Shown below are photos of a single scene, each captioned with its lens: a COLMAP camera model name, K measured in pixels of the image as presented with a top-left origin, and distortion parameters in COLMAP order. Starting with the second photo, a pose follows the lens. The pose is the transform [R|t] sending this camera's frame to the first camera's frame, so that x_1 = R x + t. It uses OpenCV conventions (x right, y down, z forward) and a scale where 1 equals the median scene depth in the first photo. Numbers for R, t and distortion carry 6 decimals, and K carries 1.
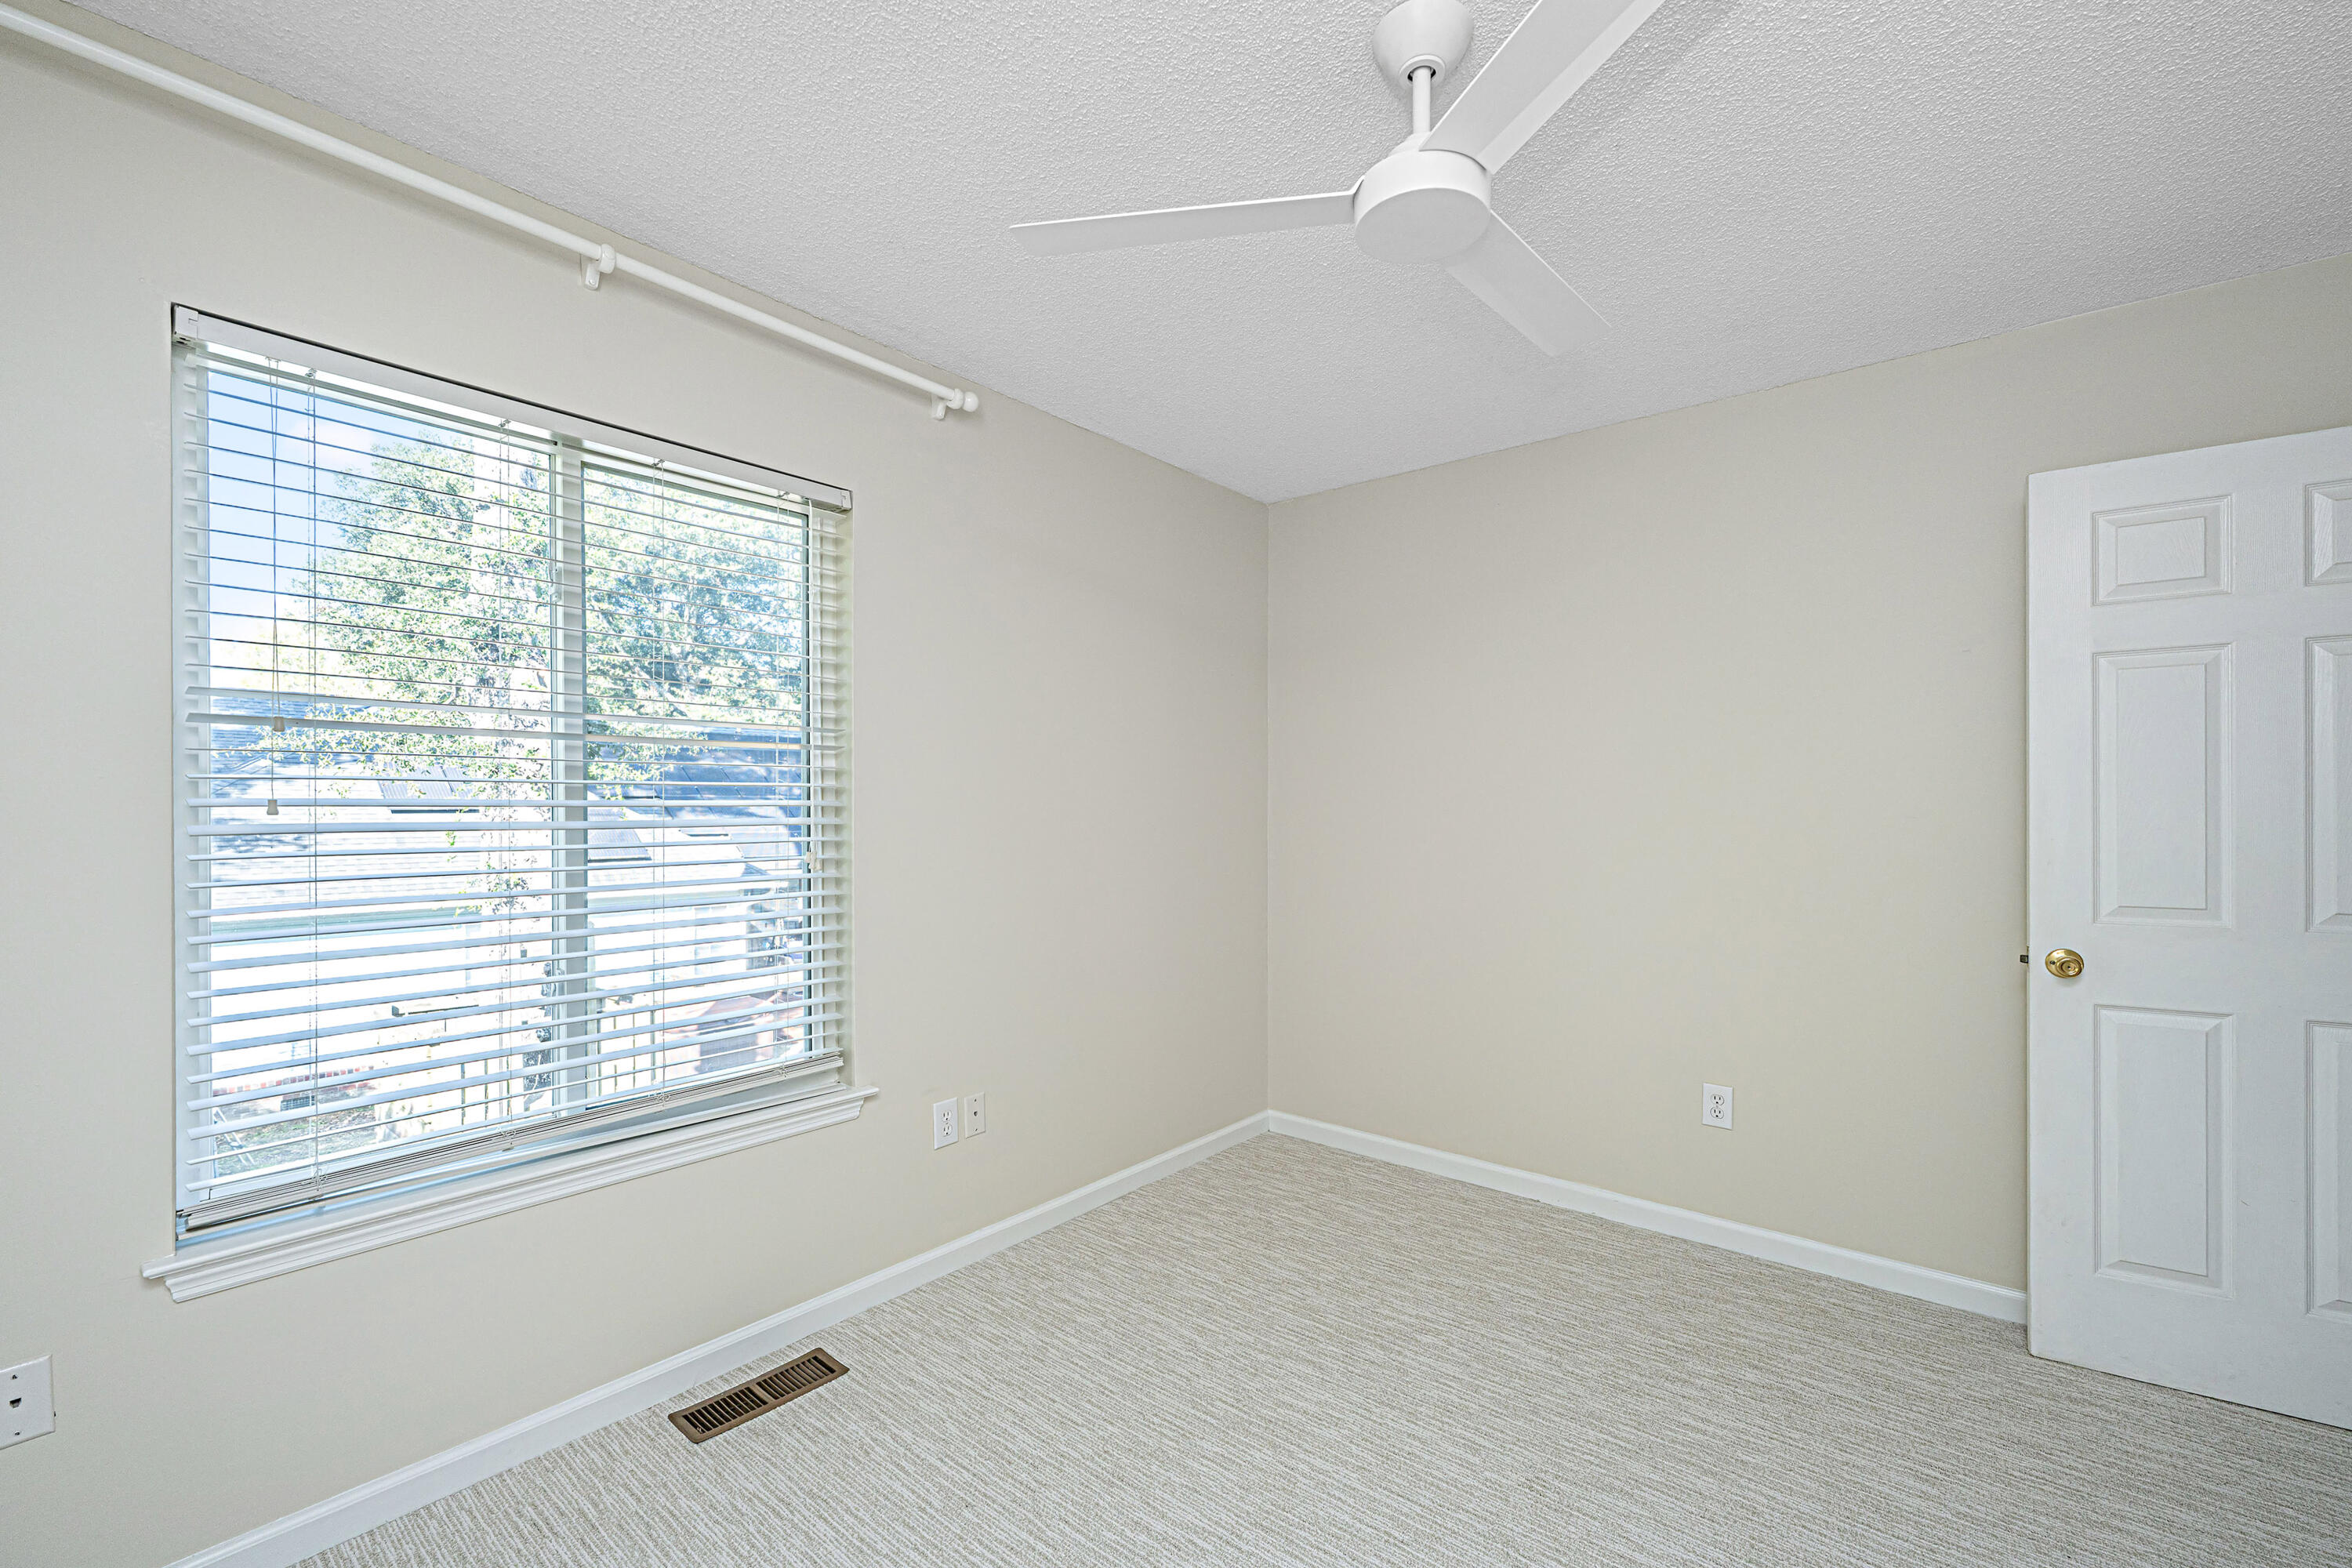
lens RADIAL K [[972.4, 0, 1183.1], [0, 972.4, 816.6], [0, 0, 1]] dist [0.000951, 0.000289]
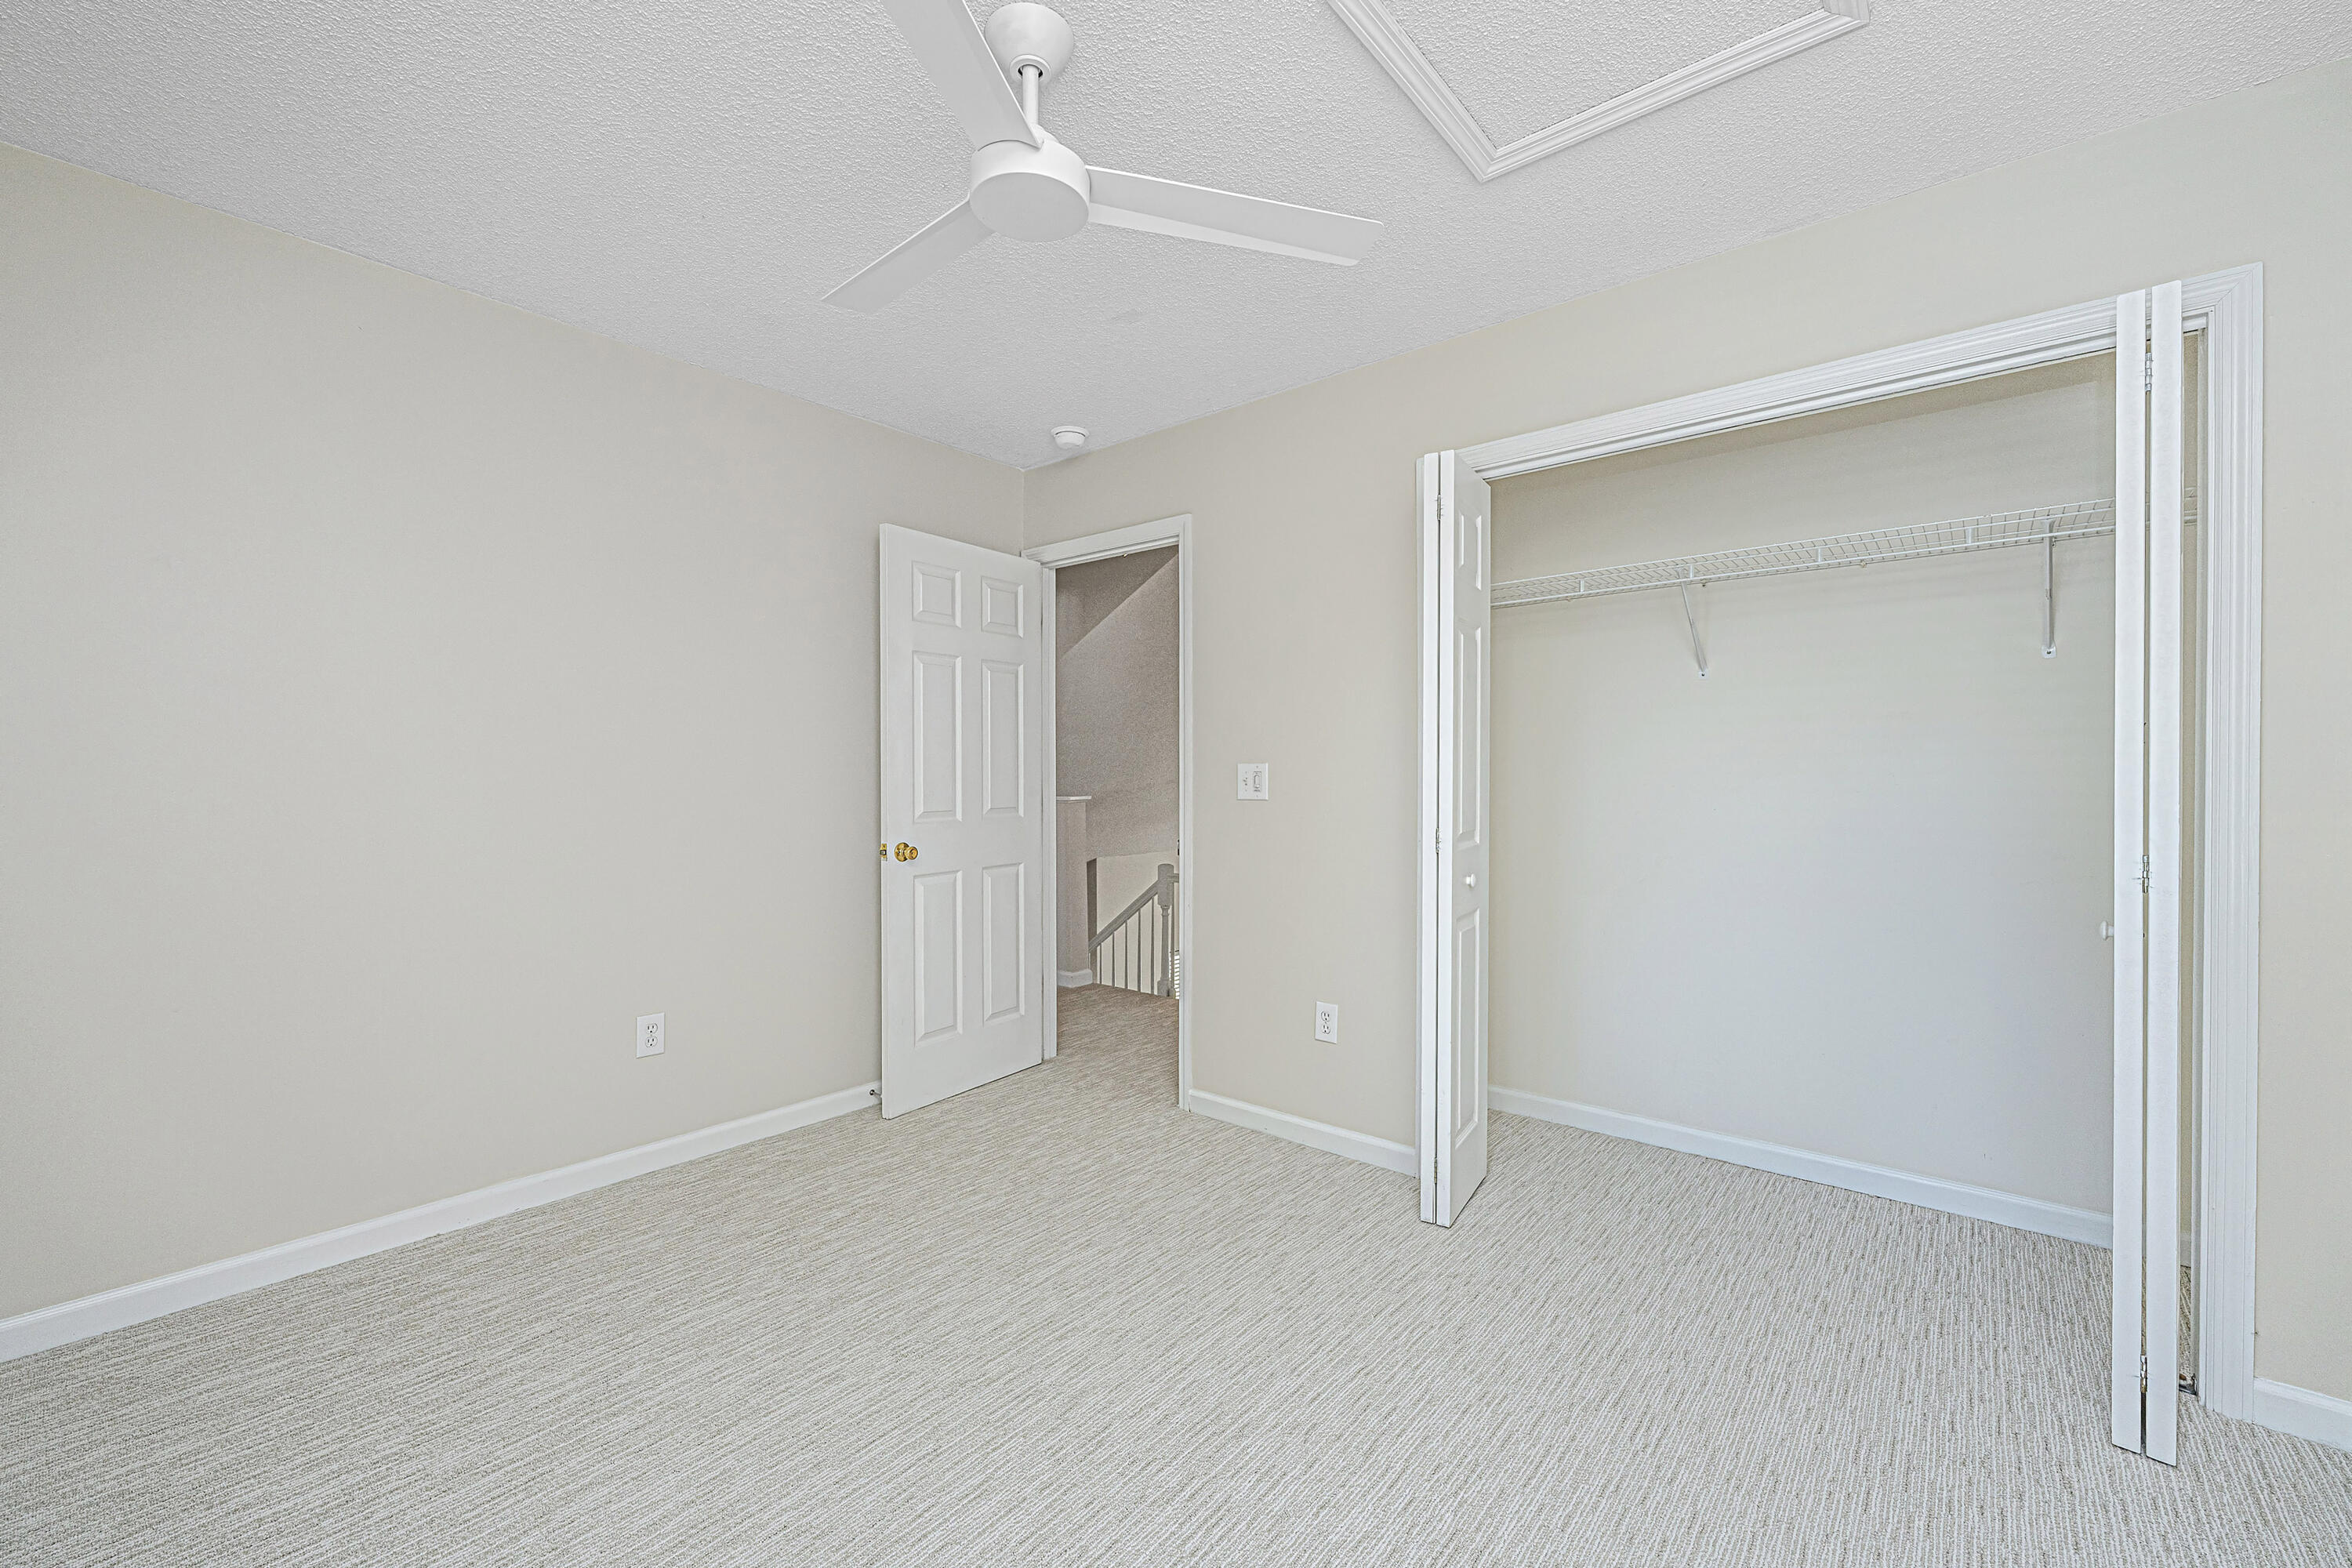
lens RADIAL K [[951.2, 0, 1185.4], [0, 951.2, 777.9], [0, 0, 1]] dist [0.001037, 0.000286]
pose [[0.022074, -0.012742, 0.999675, -0.528070], [0.004897, 0.999908, 0.012637, 0.018808], [-0.999744, 0.004617, 0.022134, 0.491266]]
